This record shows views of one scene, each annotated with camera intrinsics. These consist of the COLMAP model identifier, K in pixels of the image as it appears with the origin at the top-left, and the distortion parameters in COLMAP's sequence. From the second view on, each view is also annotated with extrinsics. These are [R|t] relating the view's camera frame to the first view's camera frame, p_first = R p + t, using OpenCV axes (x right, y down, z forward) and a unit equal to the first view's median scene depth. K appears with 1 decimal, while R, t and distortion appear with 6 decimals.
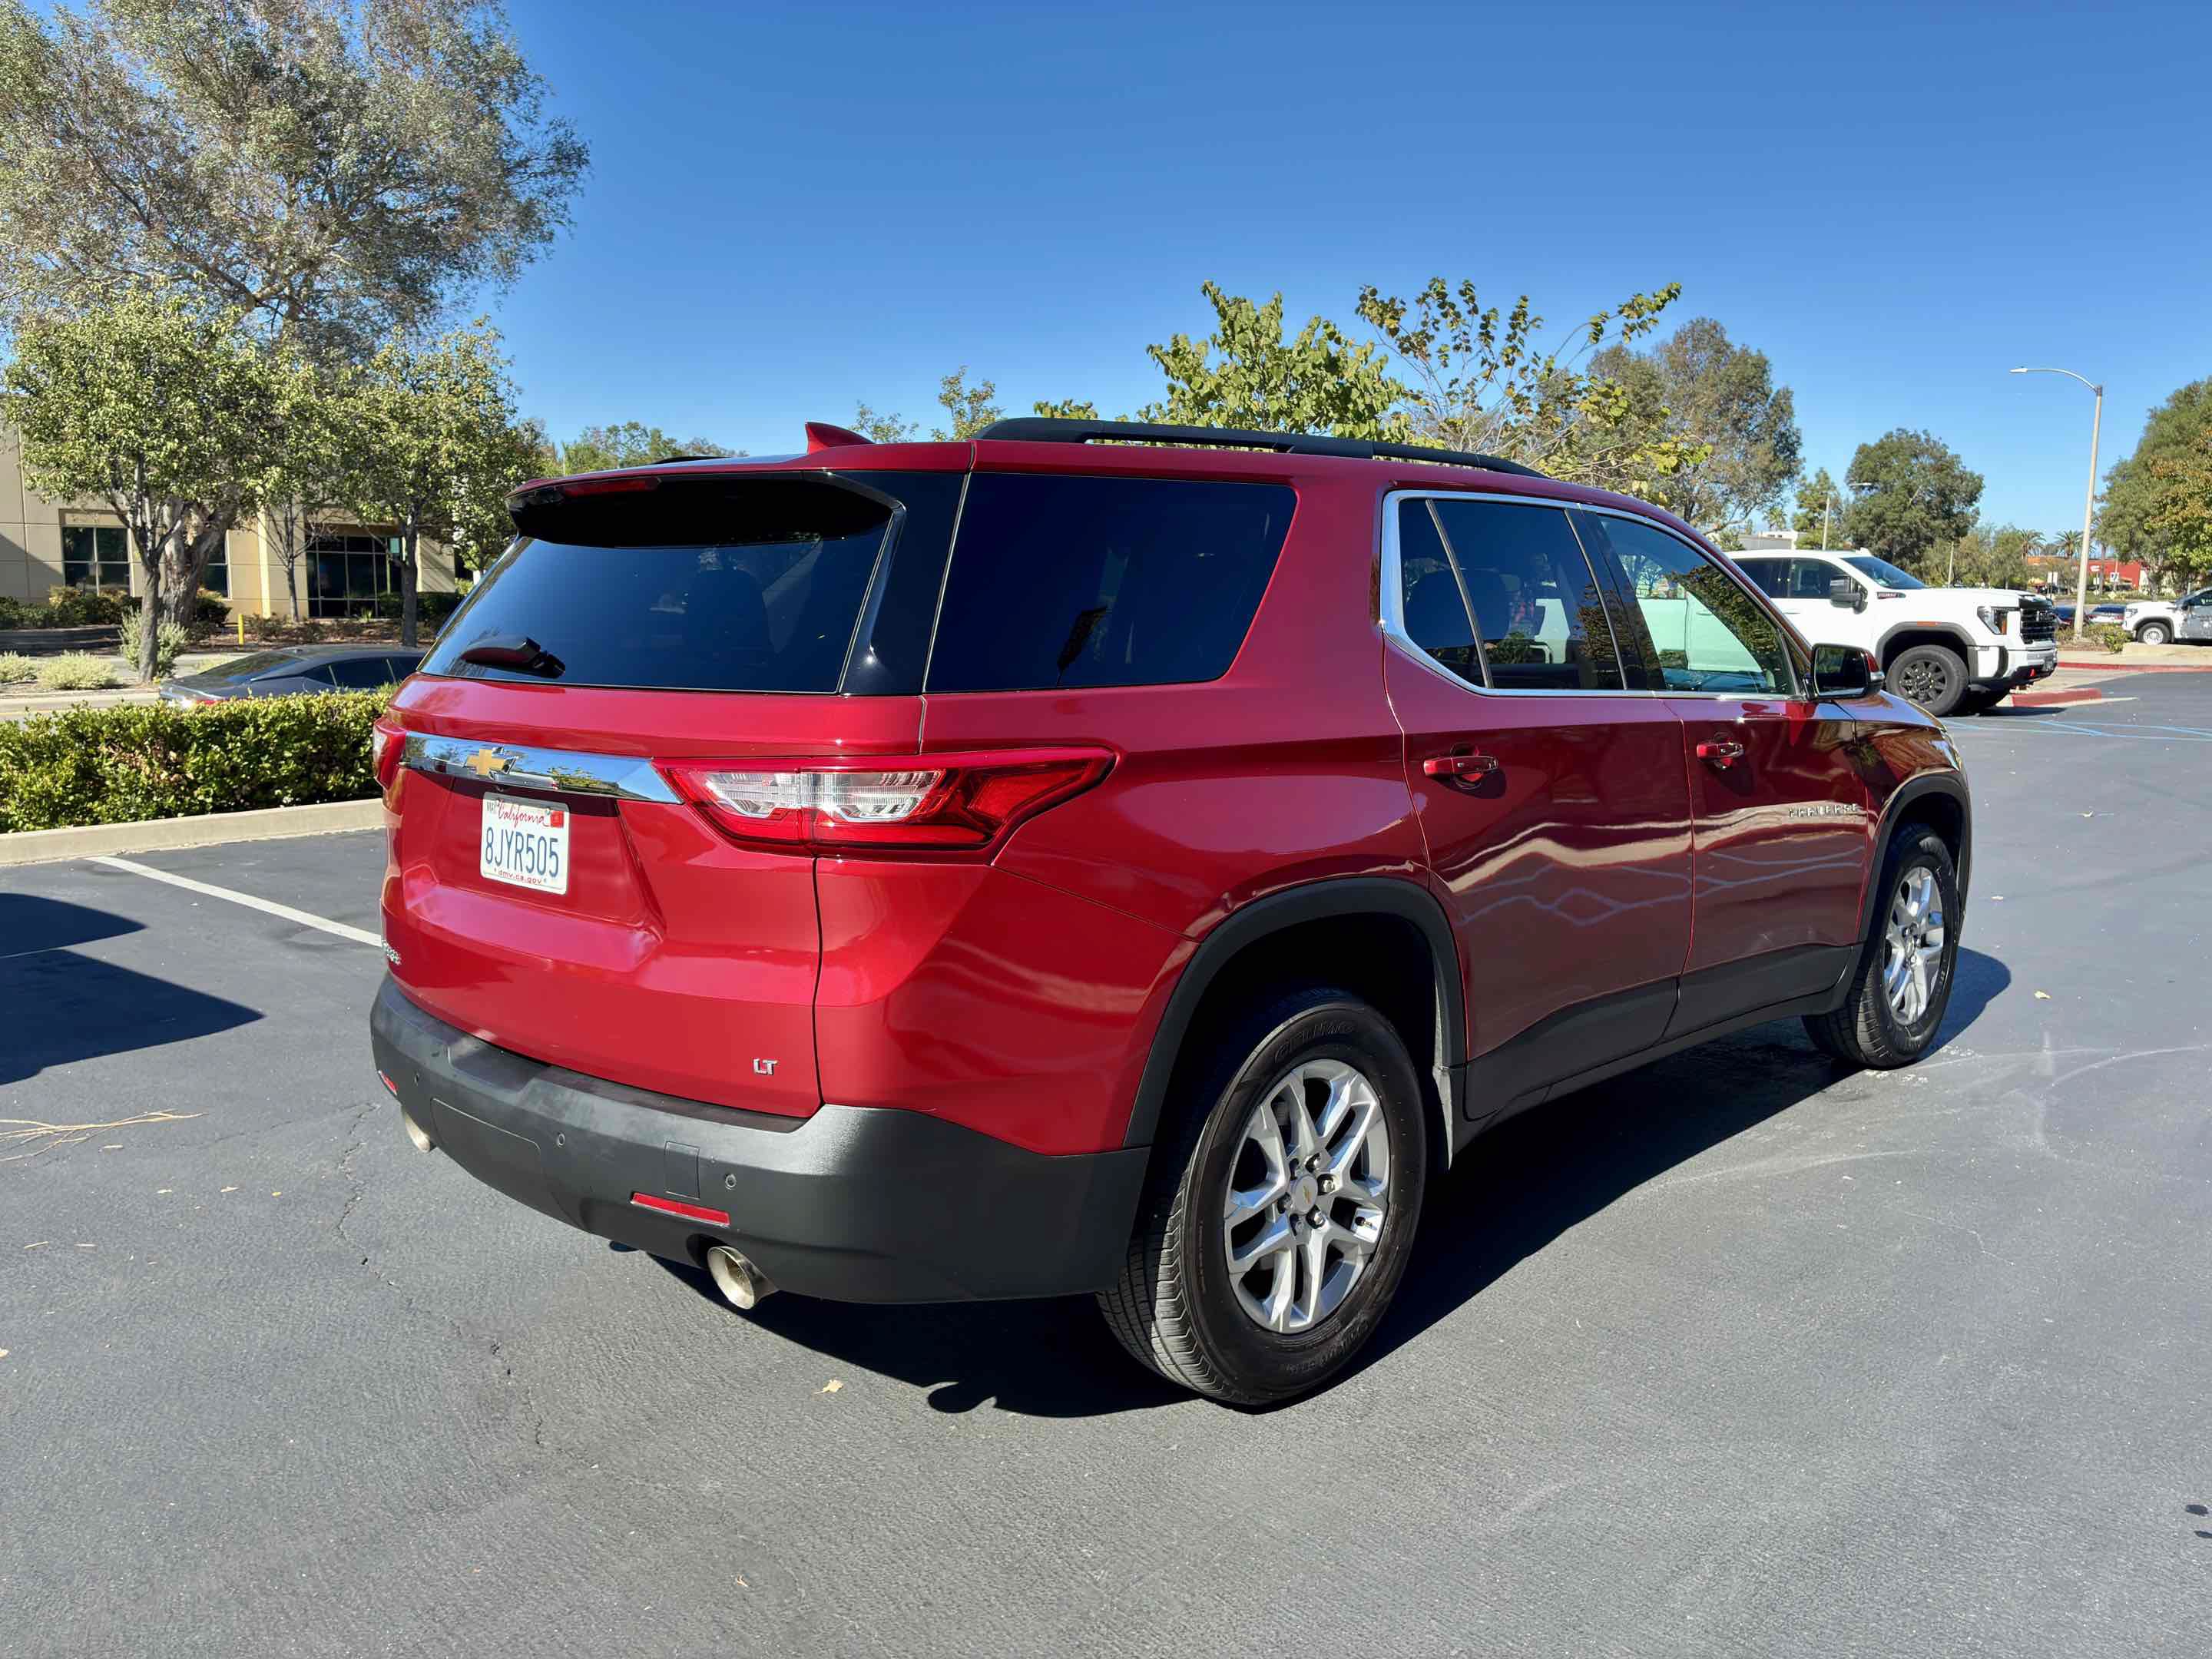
lens RADIAL K [[1696.4, 0, 1095.3], [0, 1696.4, 826.4], [0, 0, 1]] dist [0.030635, -0.013836]
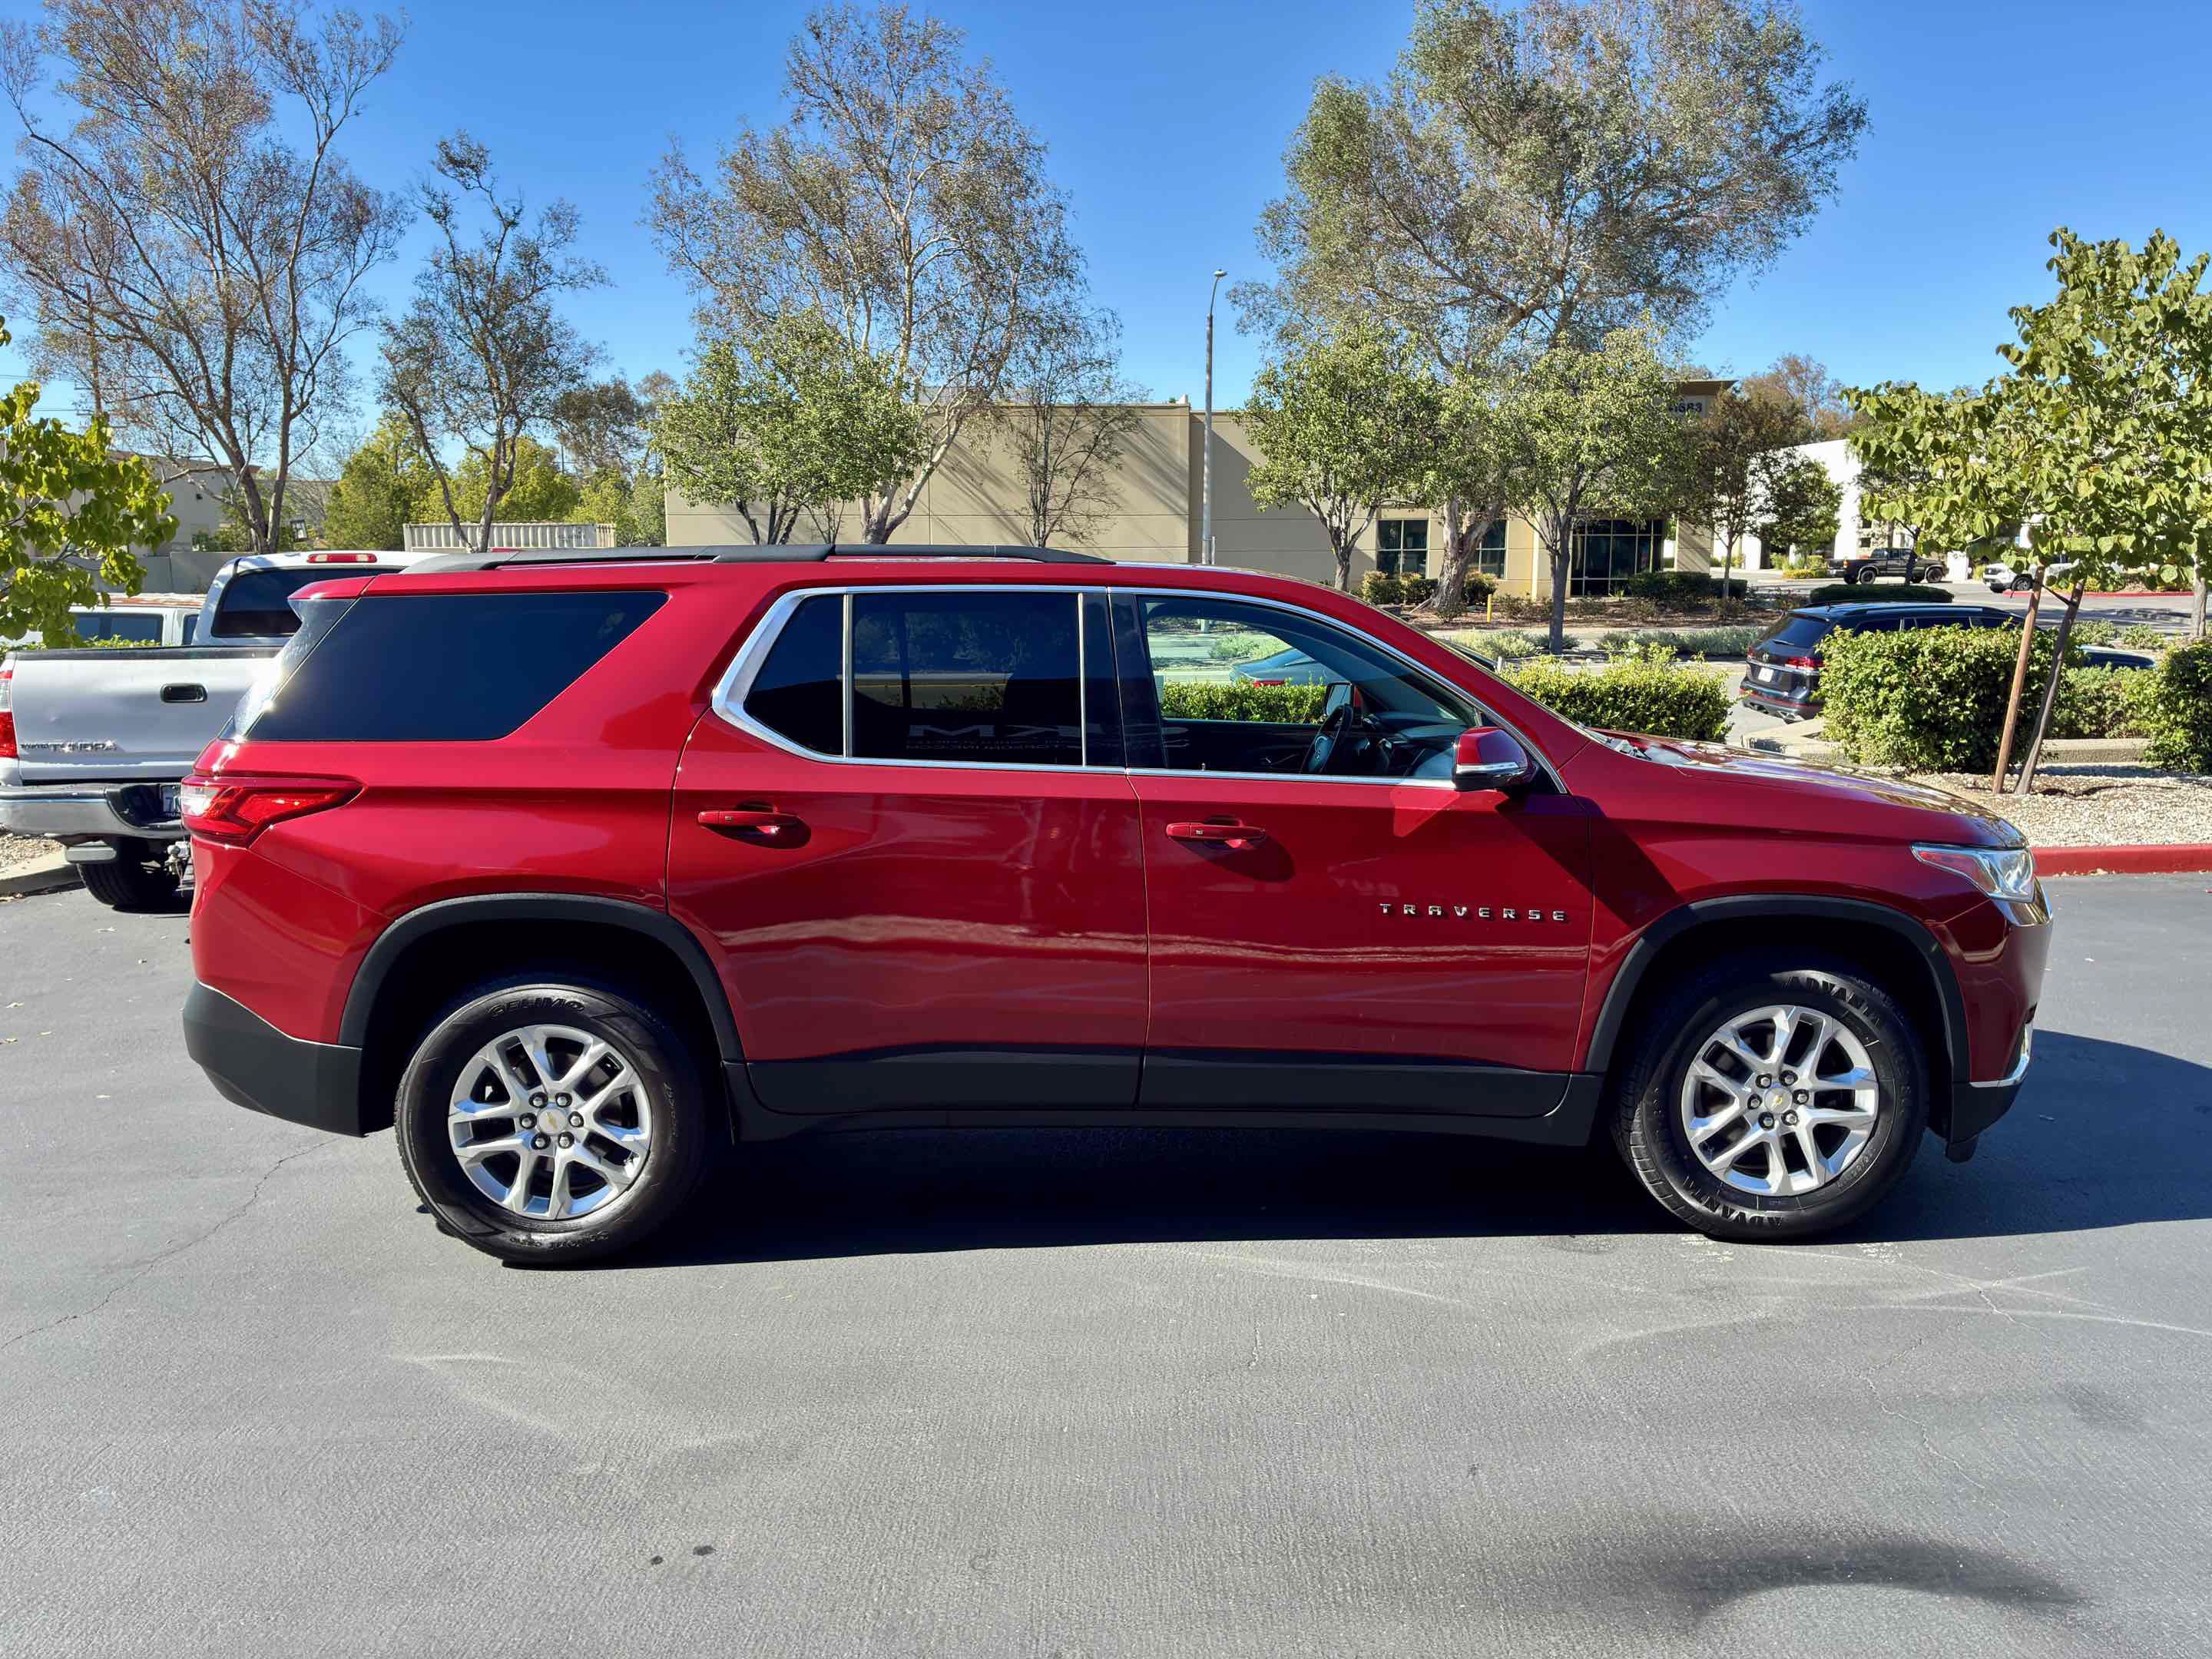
lens RADIAL K [[1726.5, 0, 1124.9], [0, 1726.5, 787.8], [0, 0, 1]] dist [0.030905, -0.003135]
pose [[0.716565, 0.083740, -0.692475, 0.258554], [-0.088047, 0.995685, 0.029297, -0.024094], [0.691941, 0.039977, 0.720847, 0.058589]]
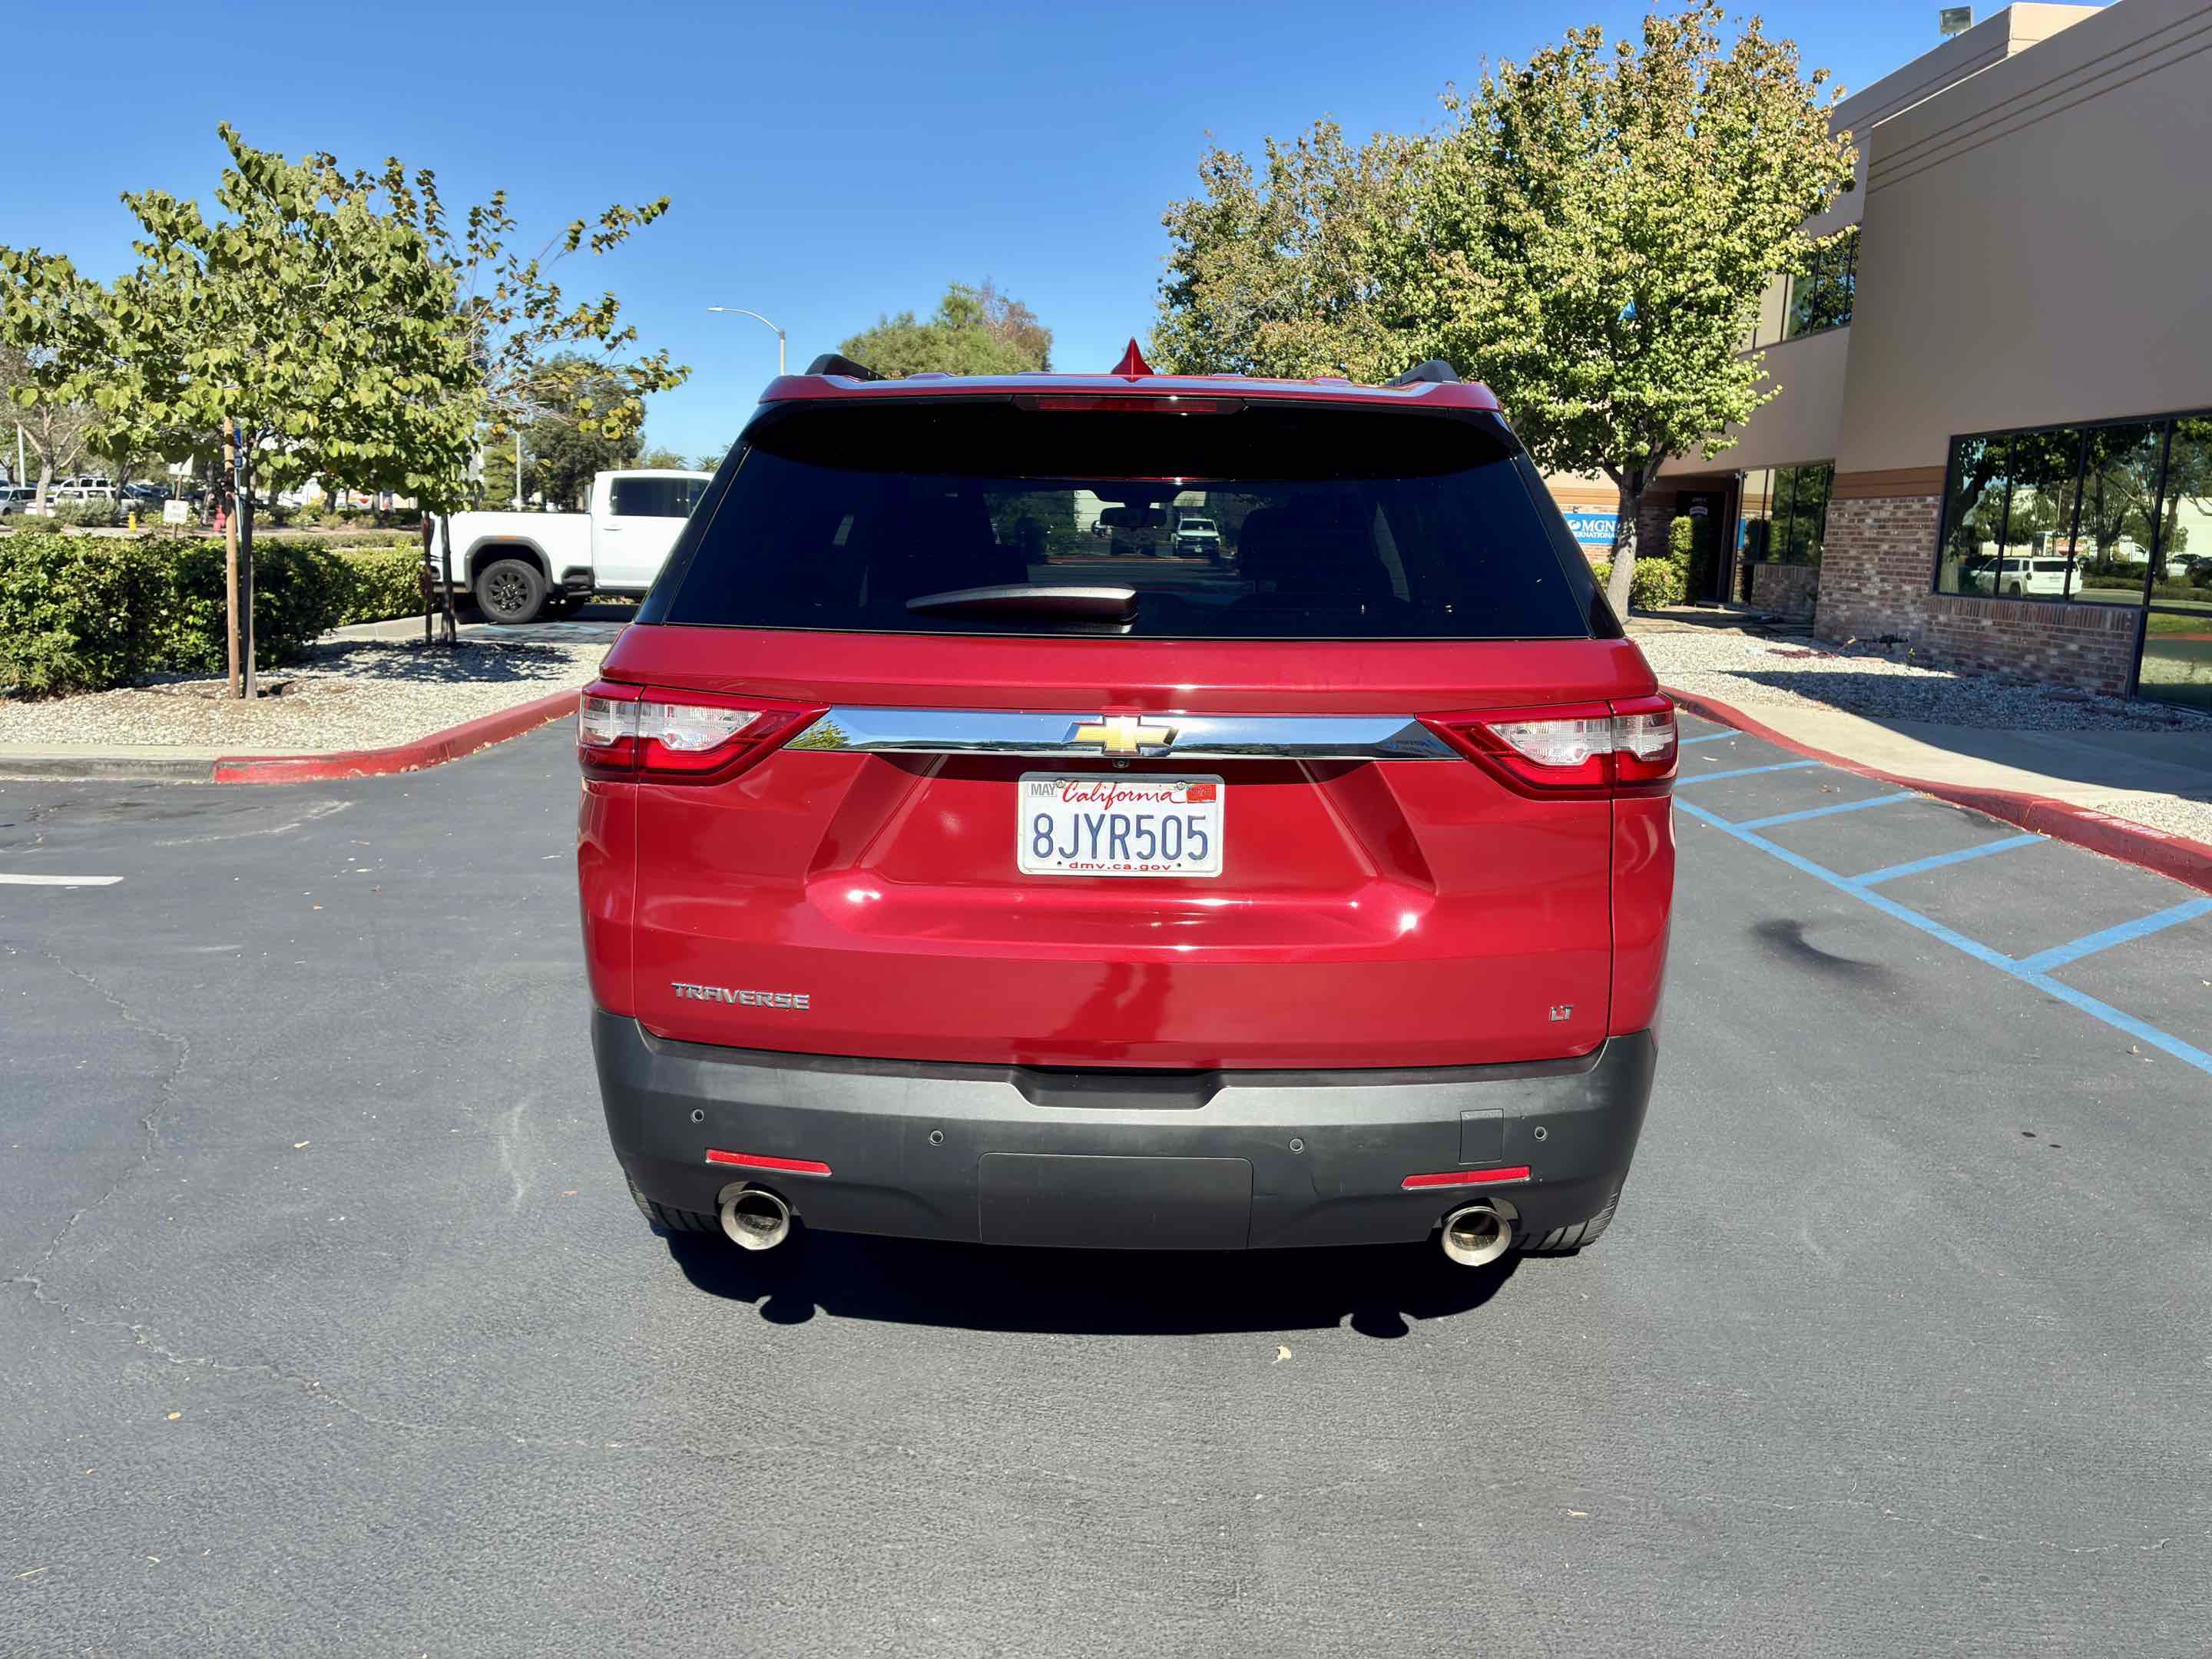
lens RADIAL K [[1704.9, 0, 1116.2], [0, 1704.9, 793.0], [0, 0, 1]] dist [0.047323, -0.055216]
pose [[0.731865, -0.092005, 0.675210, -0.163861], [0.071877, 0.995739, 0.057773, -0.010195], [-0.677648, 0.006250, 0.735360, 0.065816]]
